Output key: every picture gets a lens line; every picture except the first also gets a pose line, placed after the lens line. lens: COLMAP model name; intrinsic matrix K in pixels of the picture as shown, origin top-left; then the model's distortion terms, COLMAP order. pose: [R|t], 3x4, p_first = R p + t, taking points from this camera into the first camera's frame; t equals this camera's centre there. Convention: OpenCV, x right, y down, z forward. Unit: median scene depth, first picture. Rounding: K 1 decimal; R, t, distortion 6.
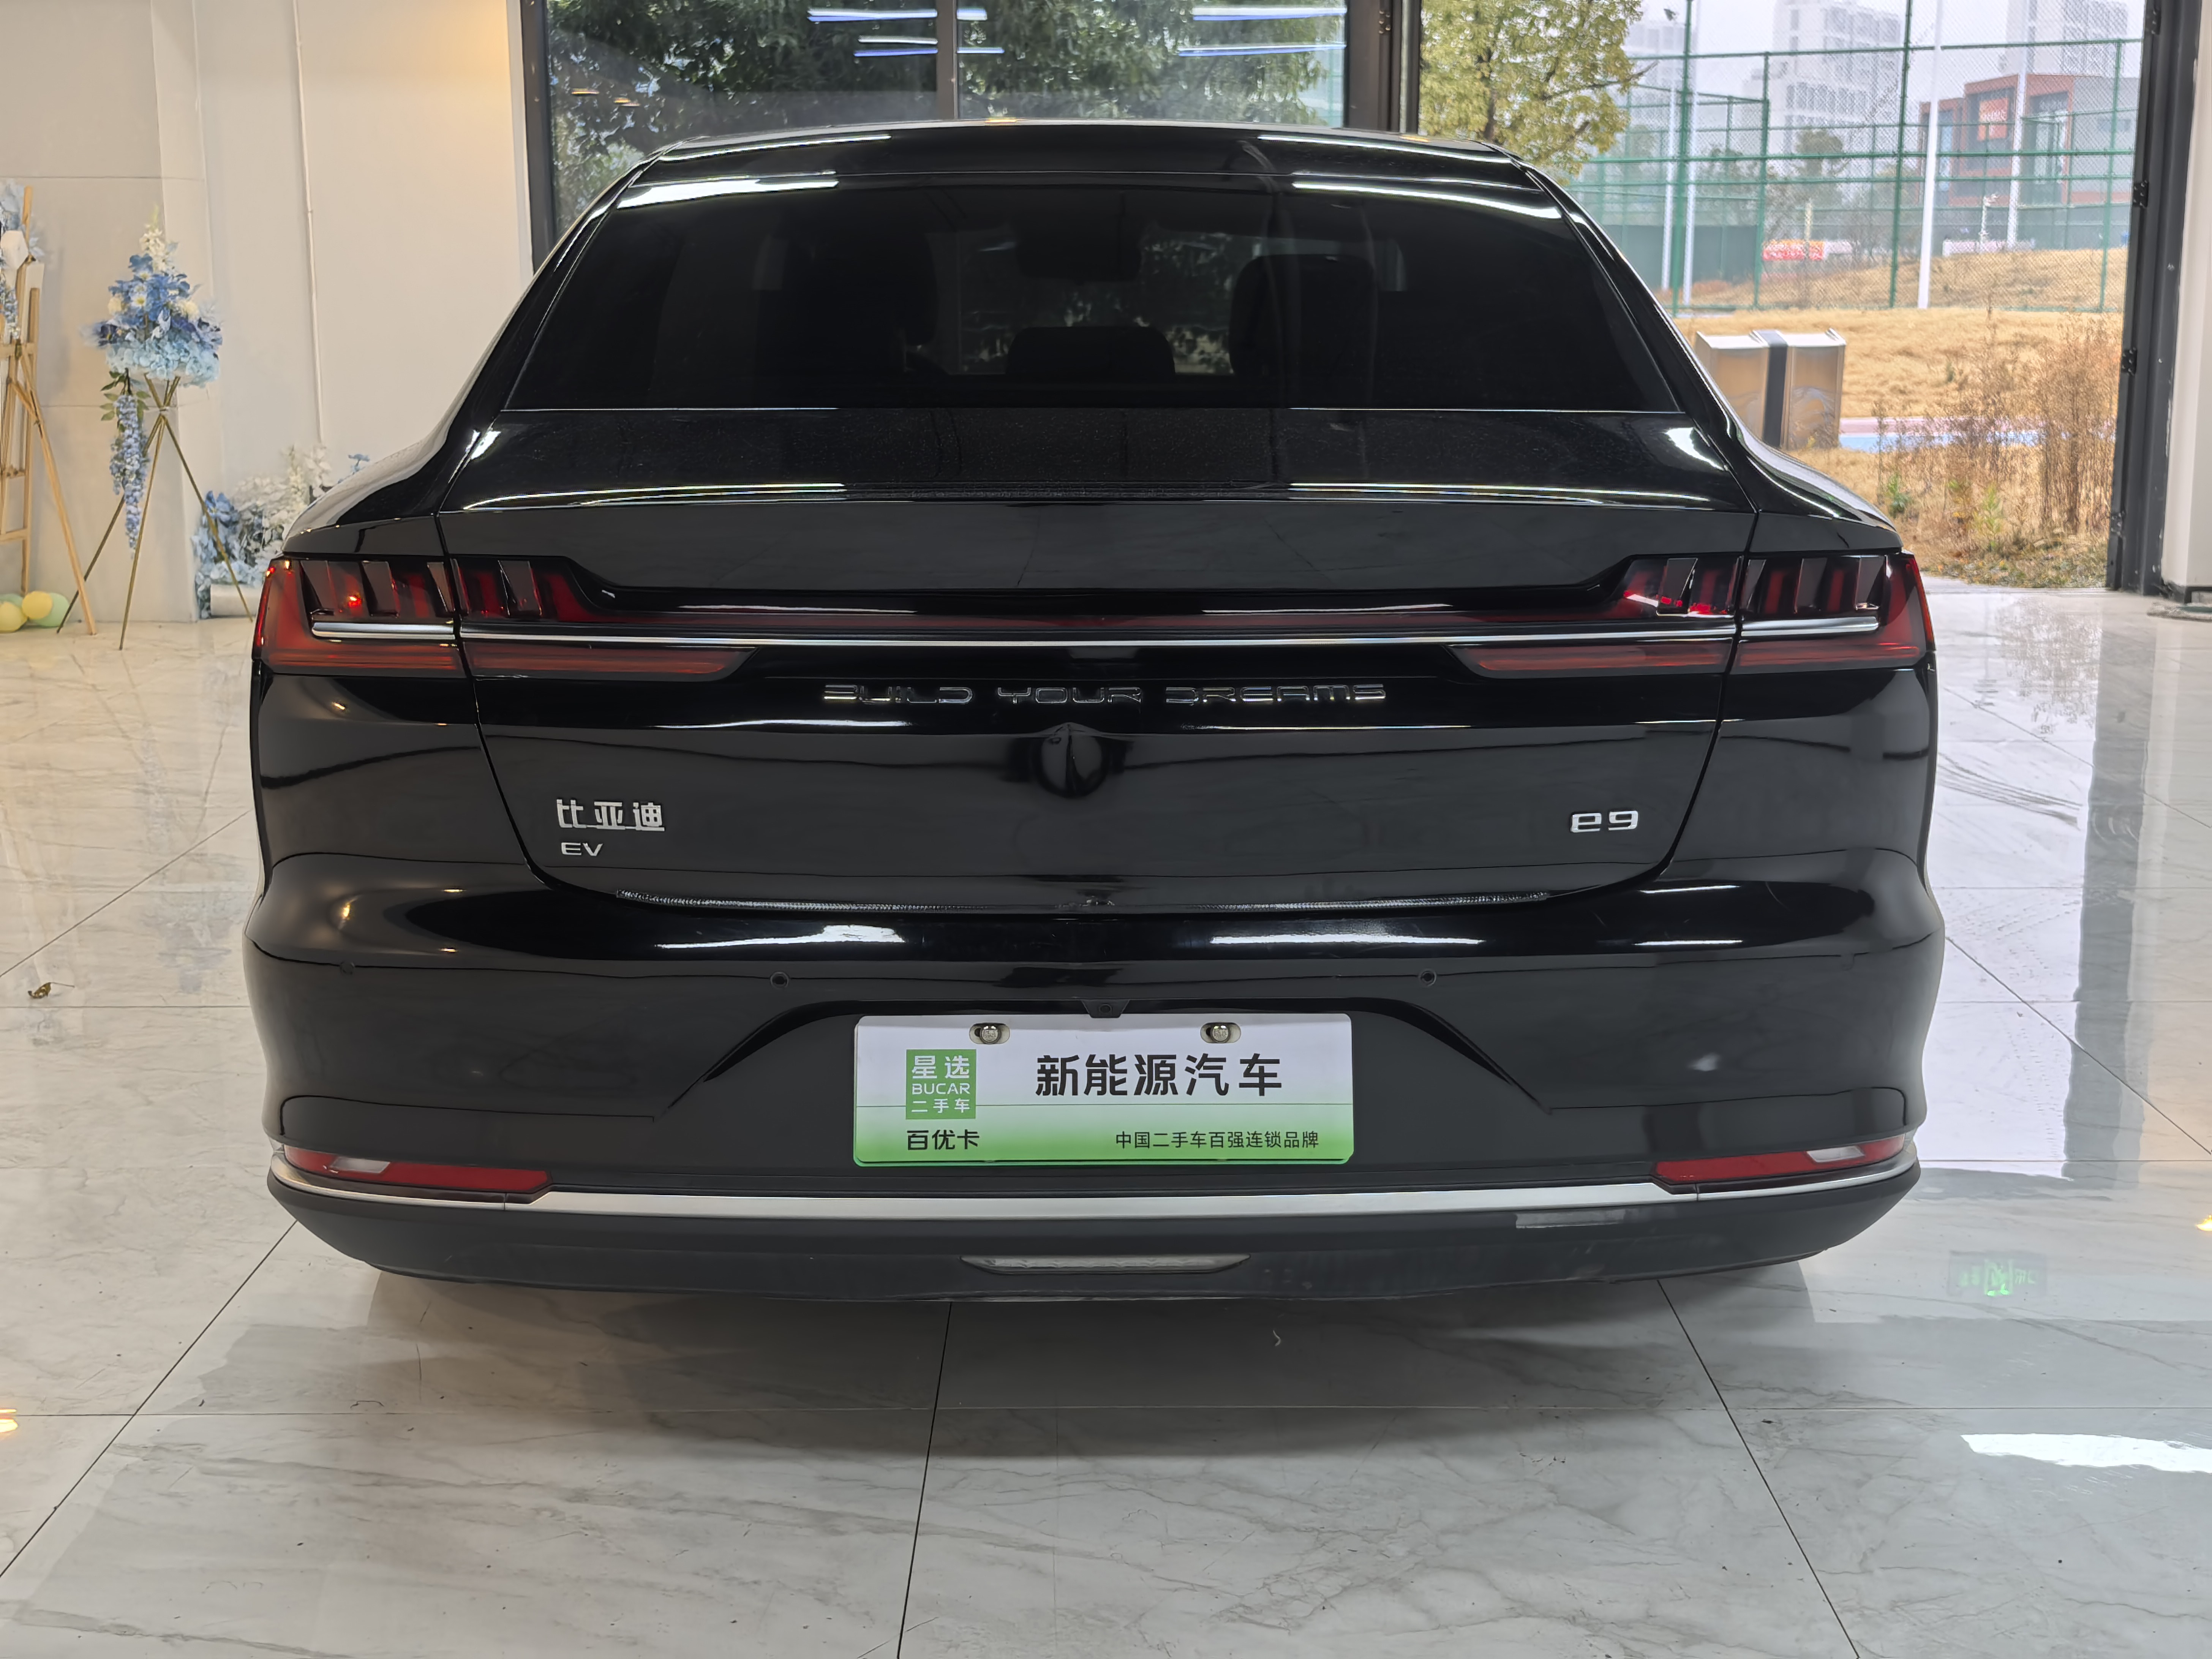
lens RADIAL K [[2735.7, 0, 1140.0], [0, 2735.7, 818.2], [0, 0, 1]] dist [0.150911, 0.000000]
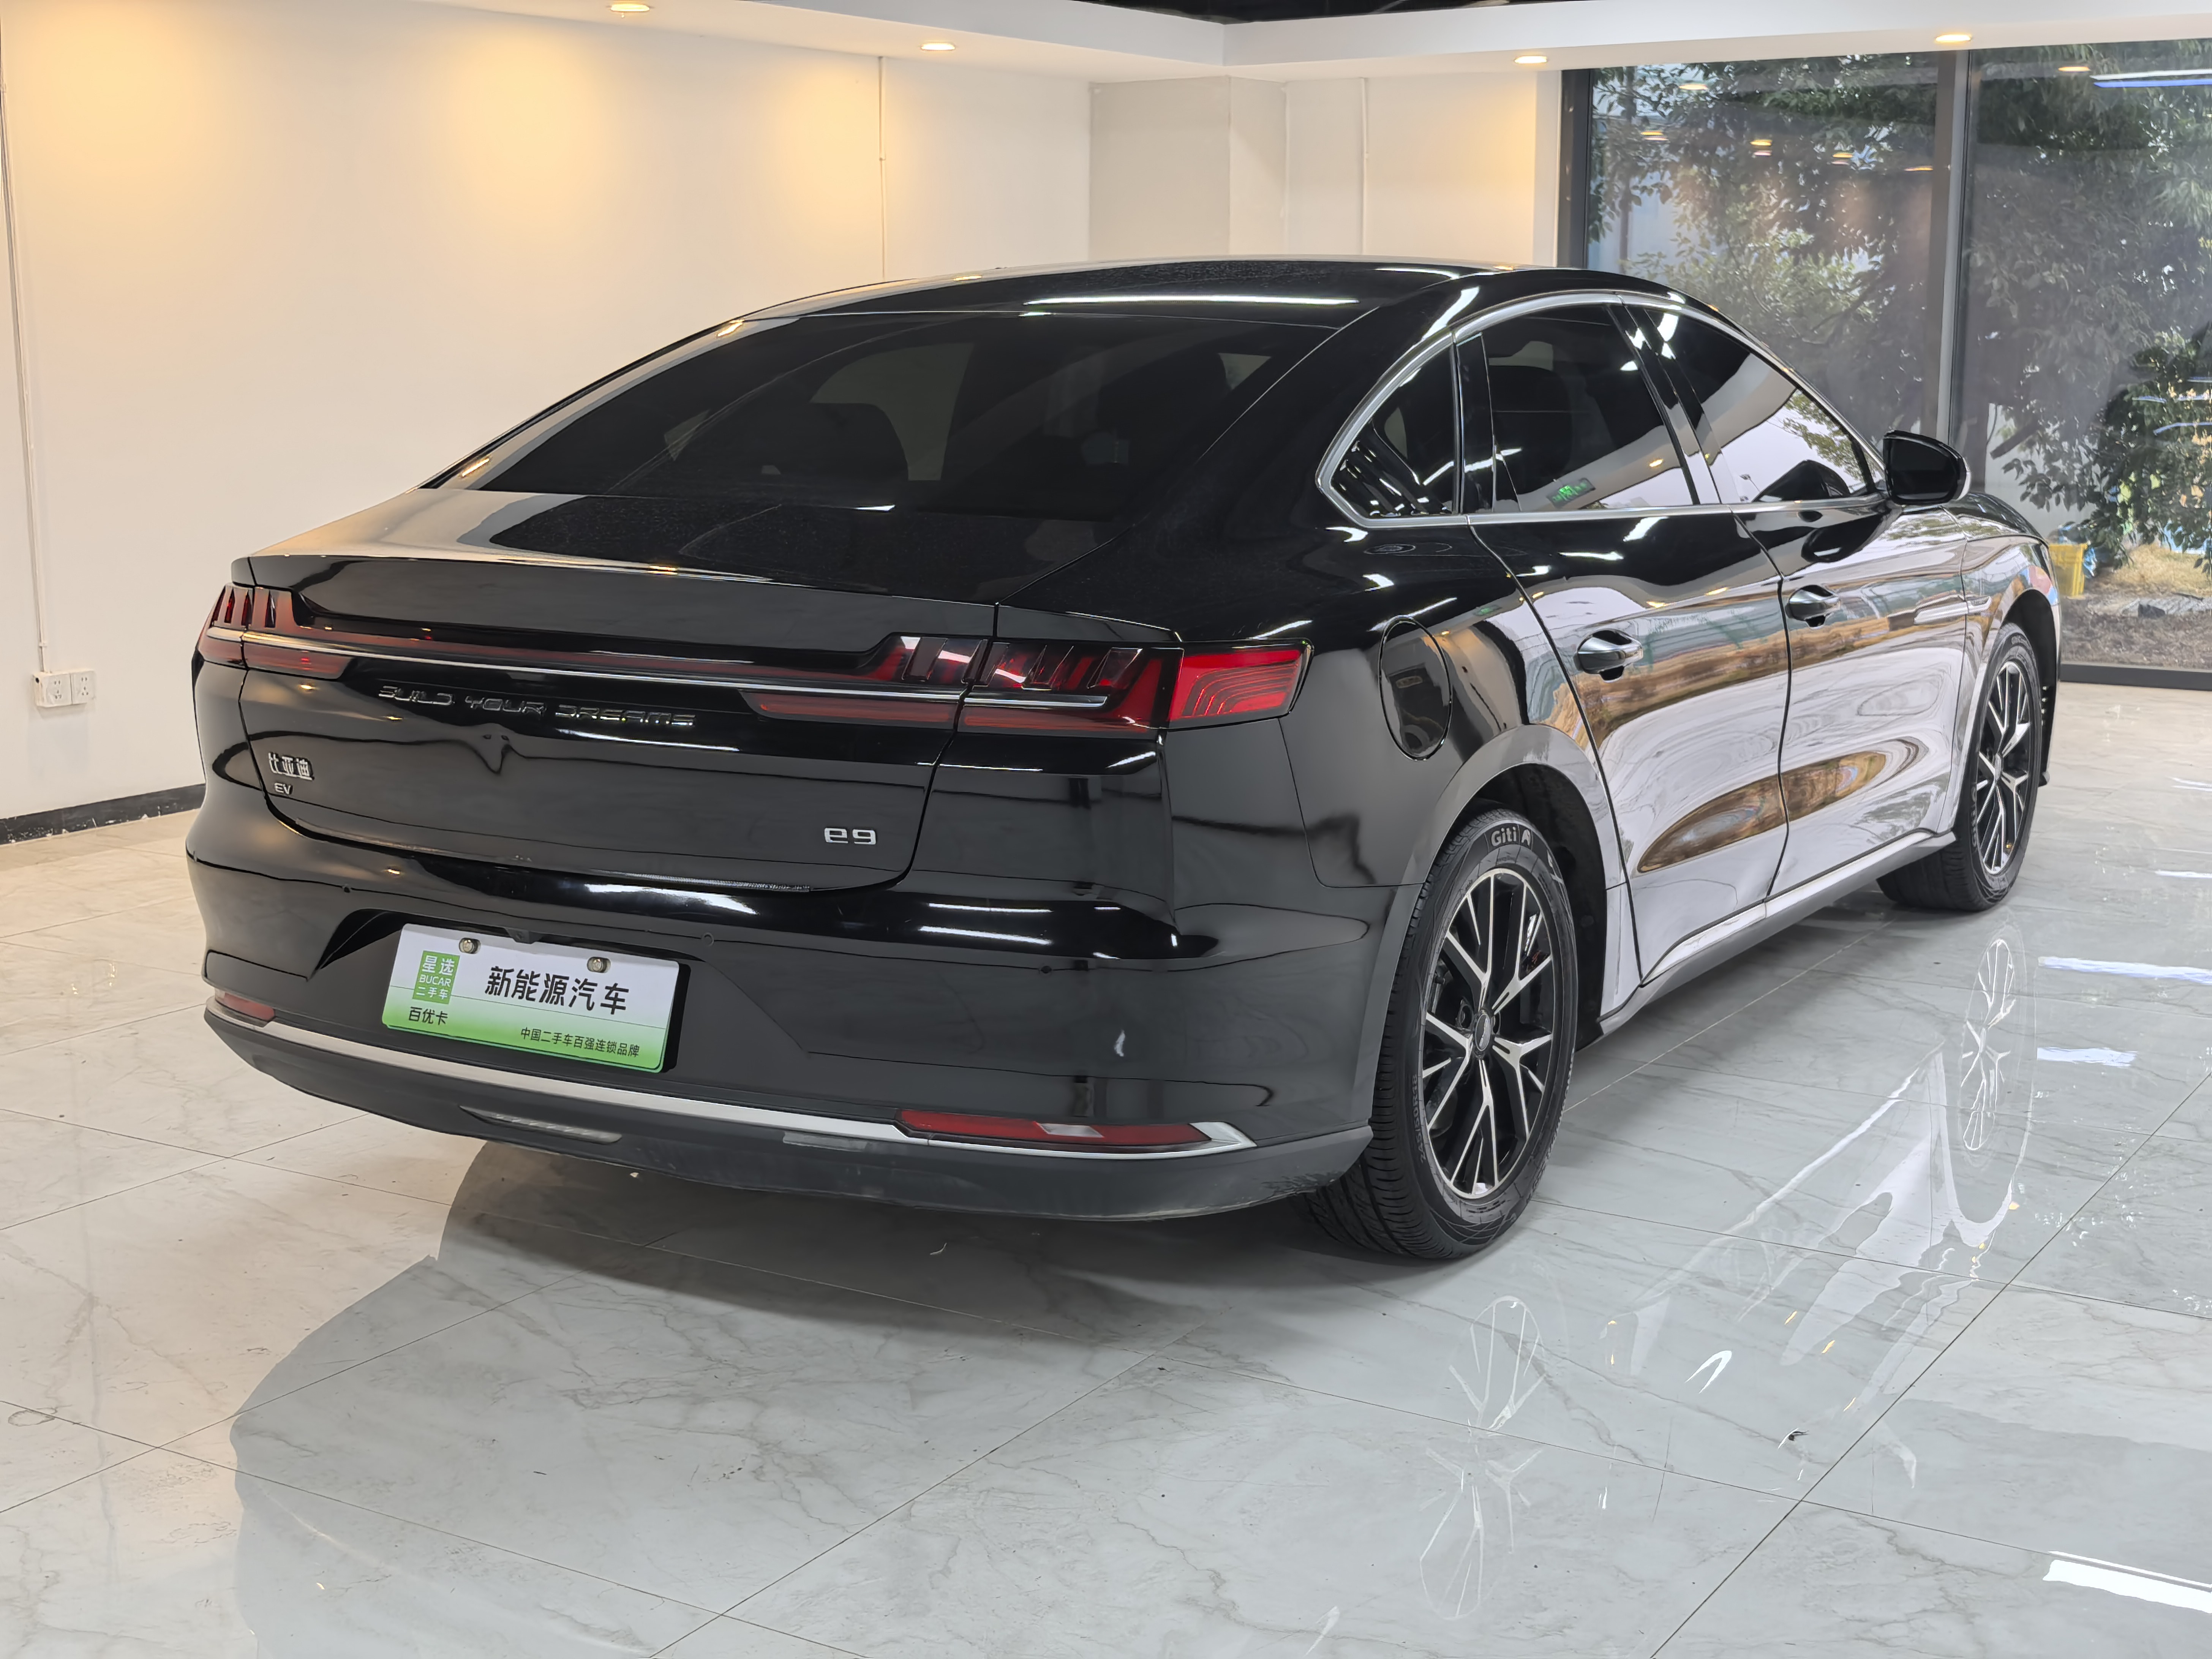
lens RADIAL K [[2735.7, 0, 1104.4], [0, 2735.7, 835.4], [0, 0, 1]] dist [0.150911, 0.000000]
pose [[0.848924, 0.093756, -0.520133, 0.940364], [-0.096003, 0.995123, 0.022685, -0.039571], [0.519723, 0.030676, 0.853784, -0.027161]]
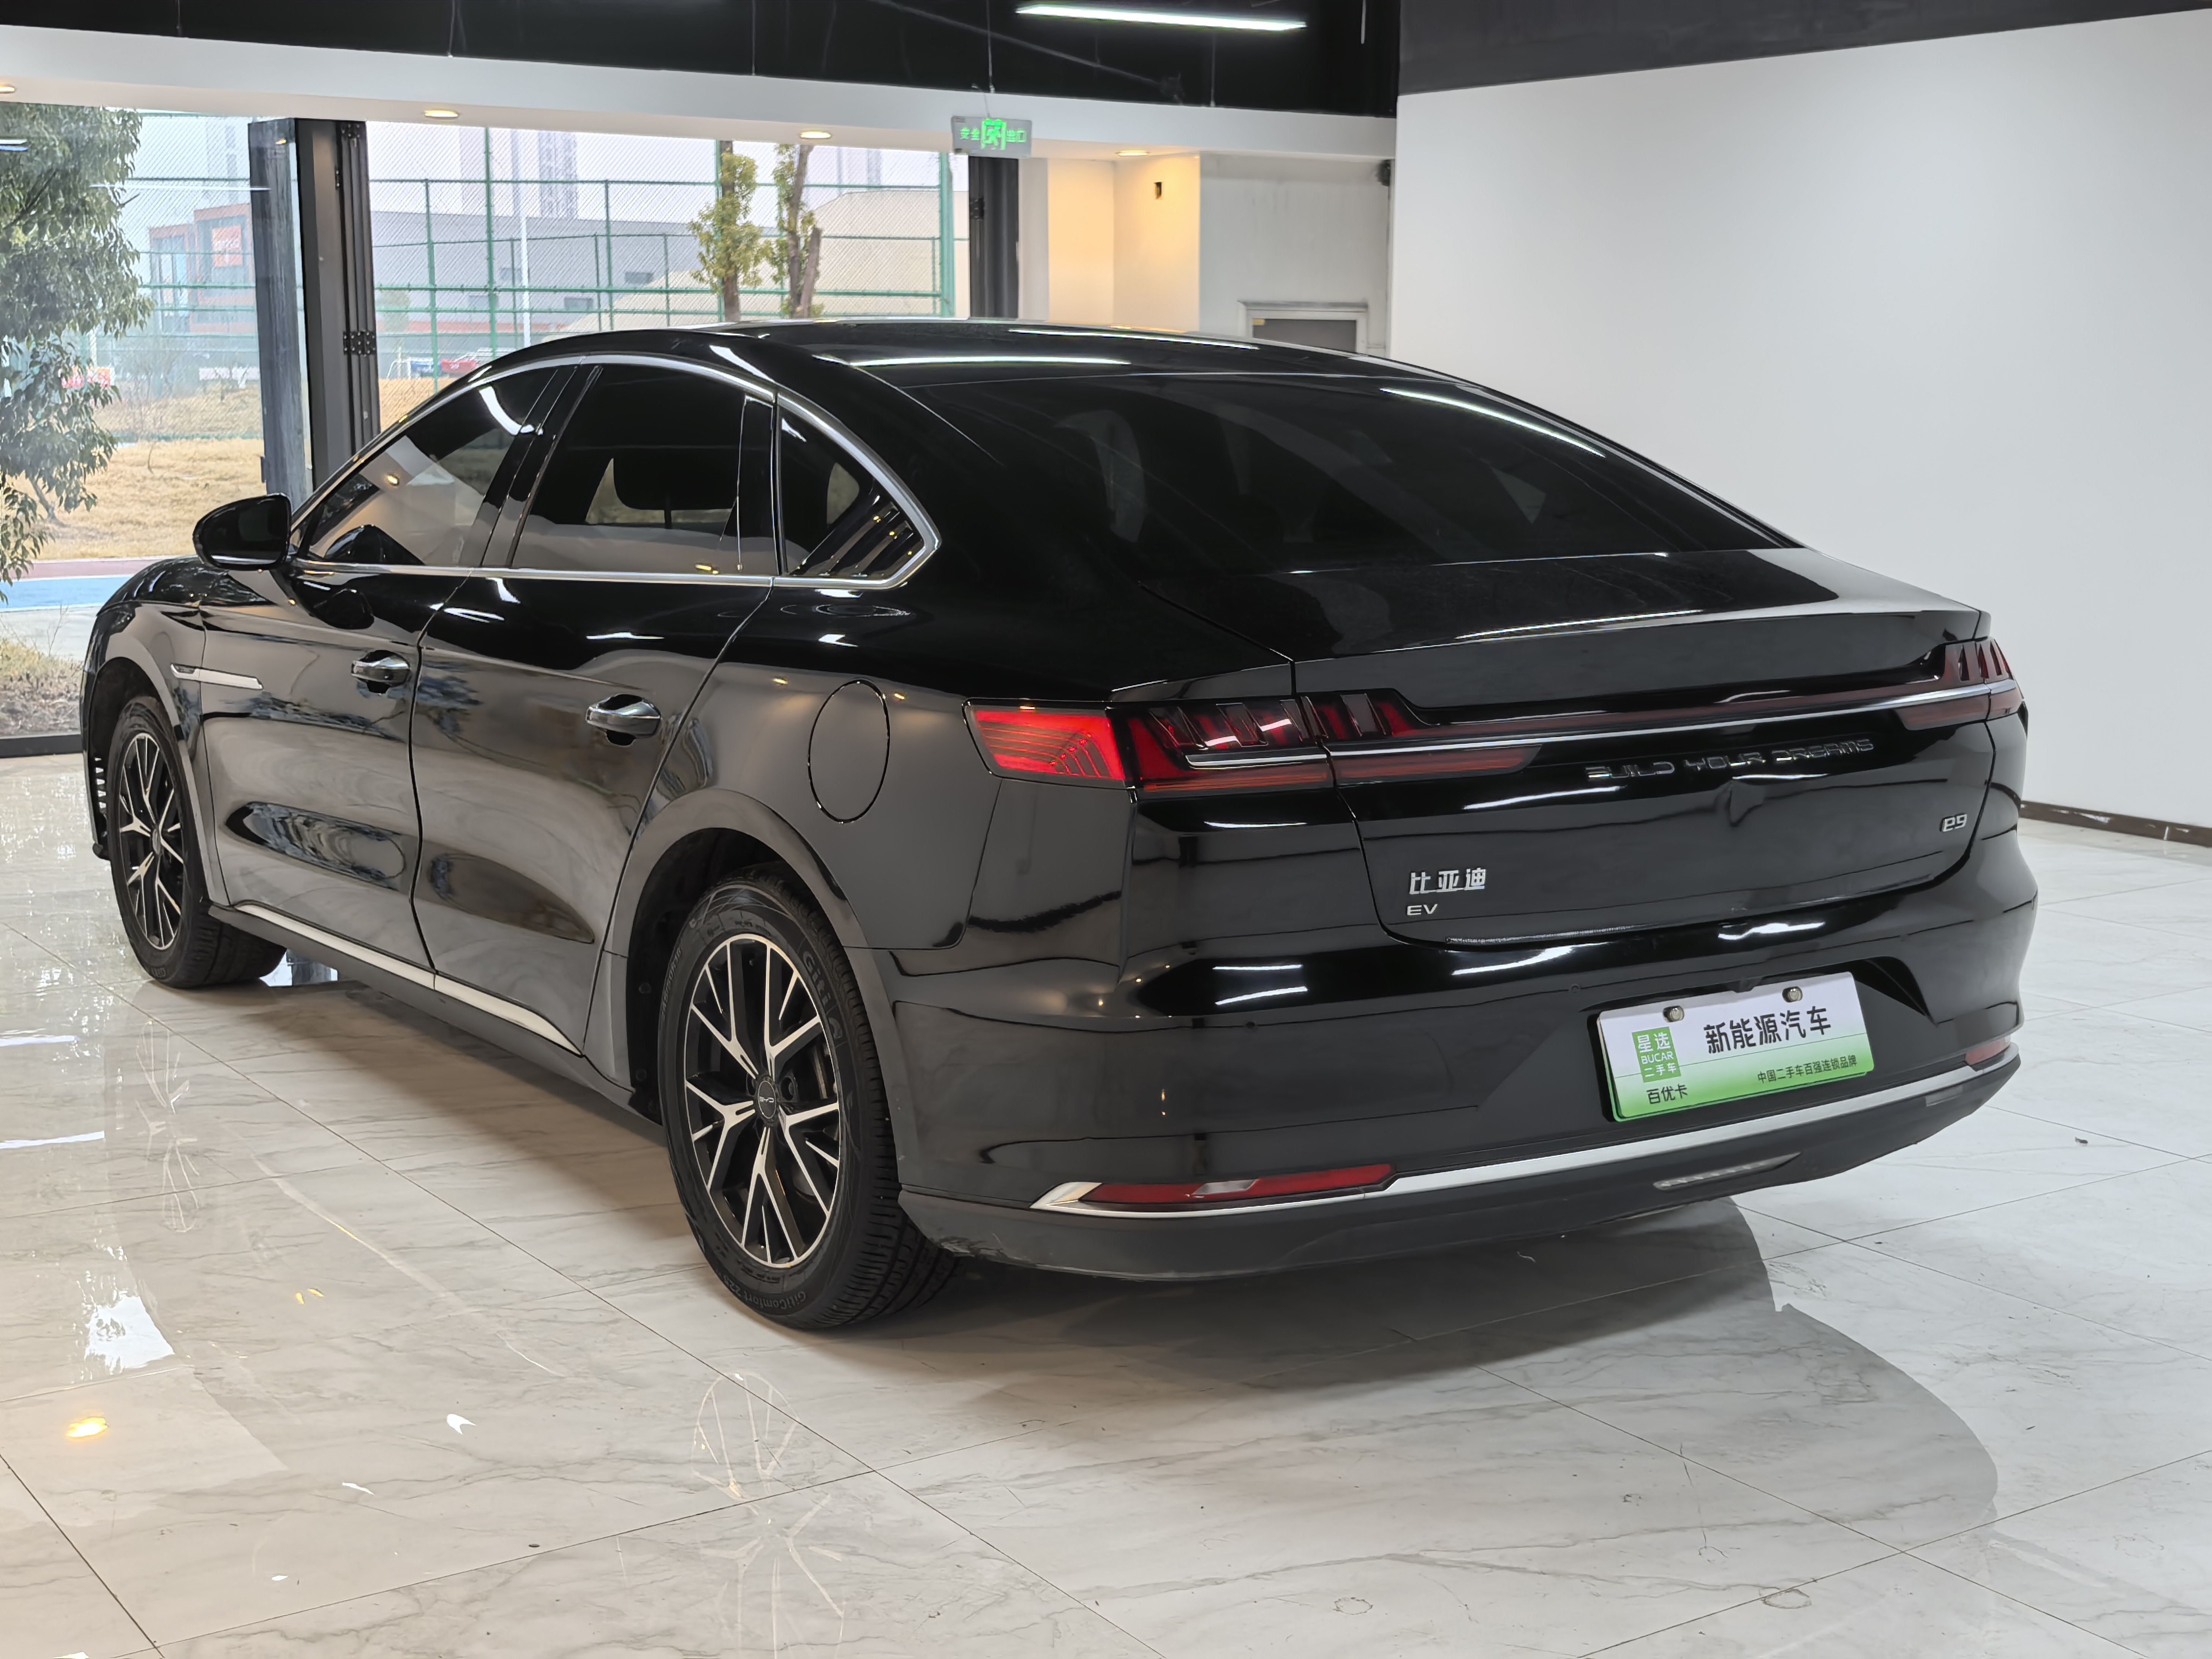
lens RADIAL K [[2735.7, 0, 1170.7], [0, 2735.7, 888.4], [0, 0, 1]] dist [0.150911, 0.000000]
pose [[0.831552, -0.094792, 0.547299, -1.011487], [0.102034, 0.994631, 0.017242, -0.033304], [-0.545995, 0.041505, 0.836760, -0.015504]]
